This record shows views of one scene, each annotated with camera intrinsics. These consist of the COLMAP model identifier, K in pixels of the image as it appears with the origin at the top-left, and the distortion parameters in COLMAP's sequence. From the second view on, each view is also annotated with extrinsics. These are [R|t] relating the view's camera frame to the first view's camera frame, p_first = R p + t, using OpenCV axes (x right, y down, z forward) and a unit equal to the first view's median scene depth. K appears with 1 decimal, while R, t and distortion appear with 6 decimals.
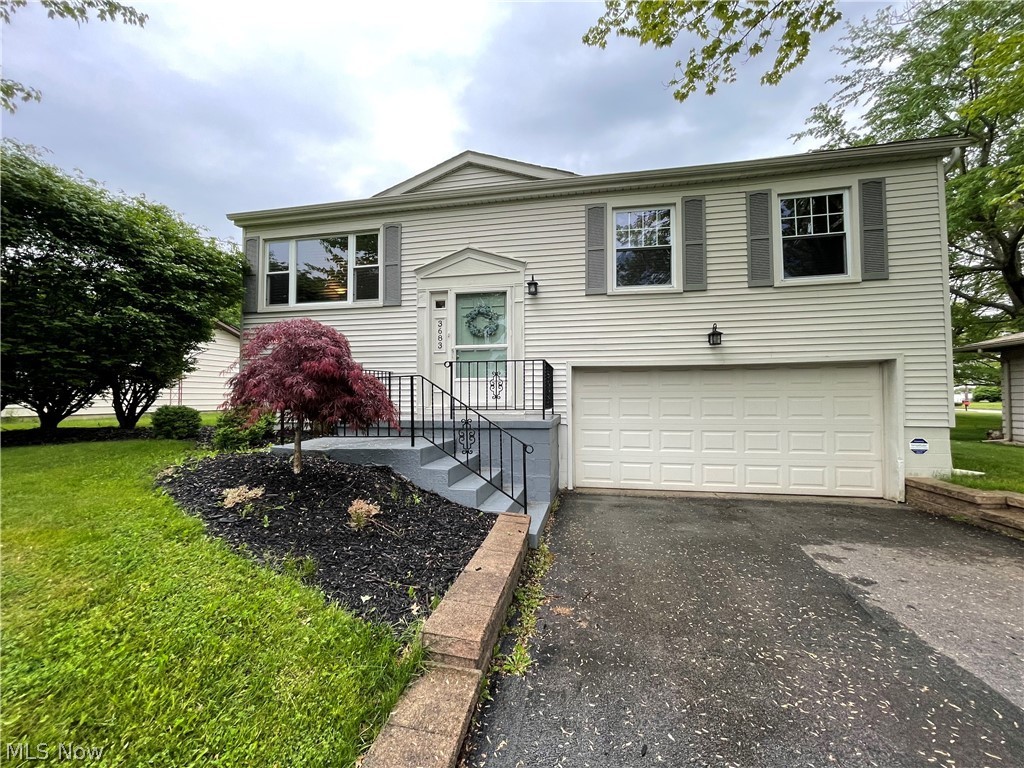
lens RADIAL K [[414.0, 0, 510.9], [0, 414.0, 386.2], [0, 0, 1]] dist [-0.000760, 0.000140]
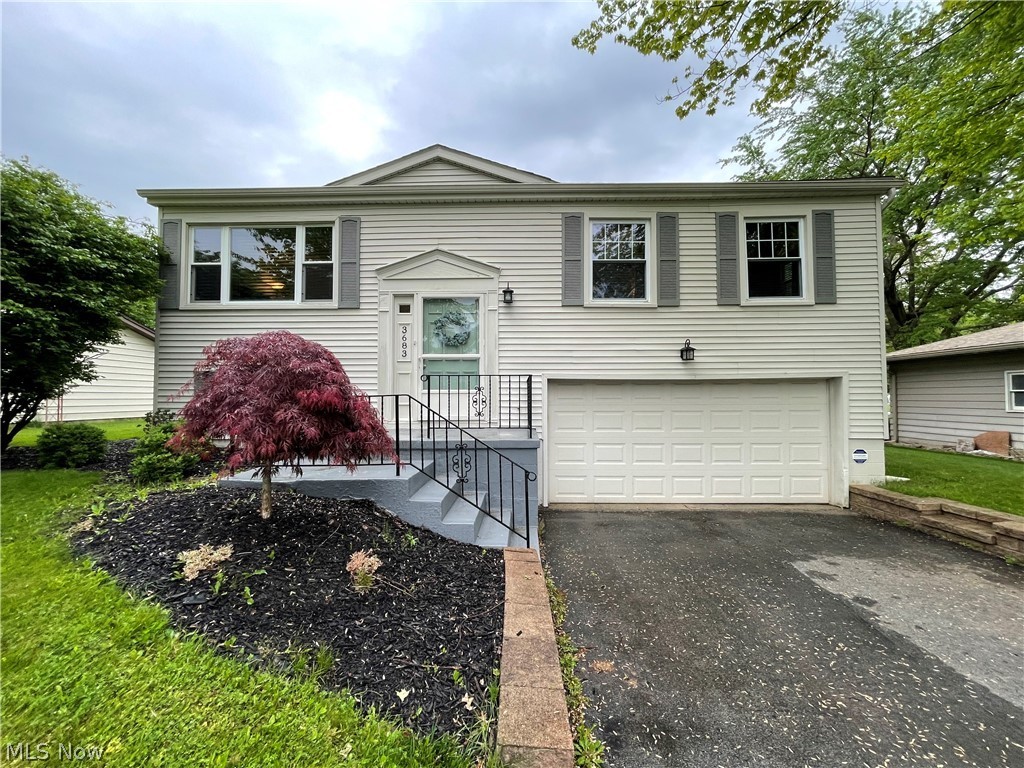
lens RADIAL K [[414.0, 0, 510.9], [0, 414.0, 386.2], [0, 0, 1]] dist [-0.000760, 0.000140]
pose [[0.985490, 0.006647, 0.169605, -0.111251], [-0.006793, 0.999977, 0.000282, -0.033809], [-0.169599, -0.001430, 0.985512, 0.068684]]
